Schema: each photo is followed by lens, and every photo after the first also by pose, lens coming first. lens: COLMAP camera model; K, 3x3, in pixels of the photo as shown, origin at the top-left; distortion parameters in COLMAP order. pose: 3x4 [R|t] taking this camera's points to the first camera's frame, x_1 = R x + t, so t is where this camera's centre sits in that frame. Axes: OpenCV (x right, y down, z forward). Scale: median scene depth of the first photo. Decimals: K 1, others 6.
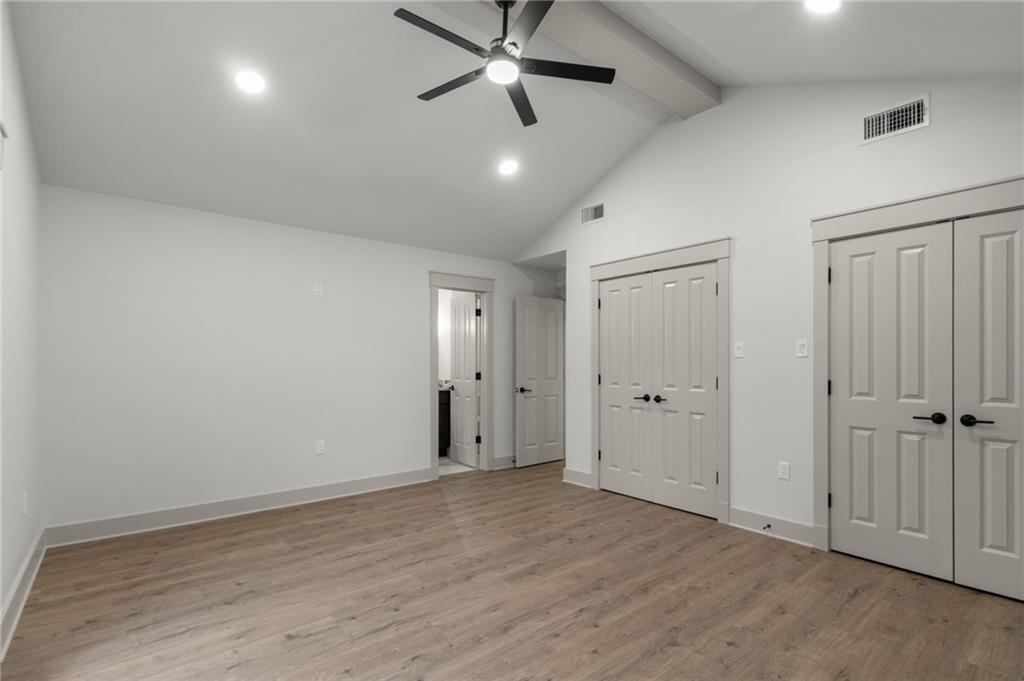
lens RADIAL K [[484.8, 0, 511.5], [0, 484.8, 349.6], [0, 0, 1]] dist [-0.000857, -0.000262]
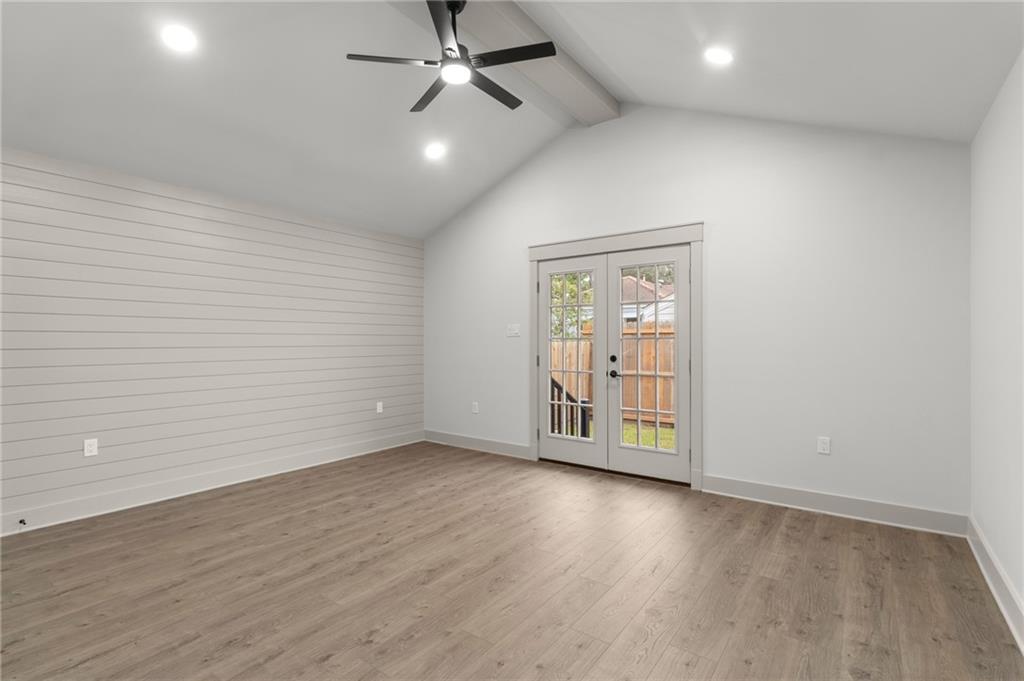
lens RADIAL K [[484.8, 0, 512.4], [0, 484.8, 342.0], [0, 0, 1]] dist [-0.000857, -0.000262]
pose [[-0.969027, 0.001822, -0.246949, 0.123818], [0.007577, 0.999721, -0.022356, 0.062344], [0.246840, -0.023535, -0.968771, 2.025726]]
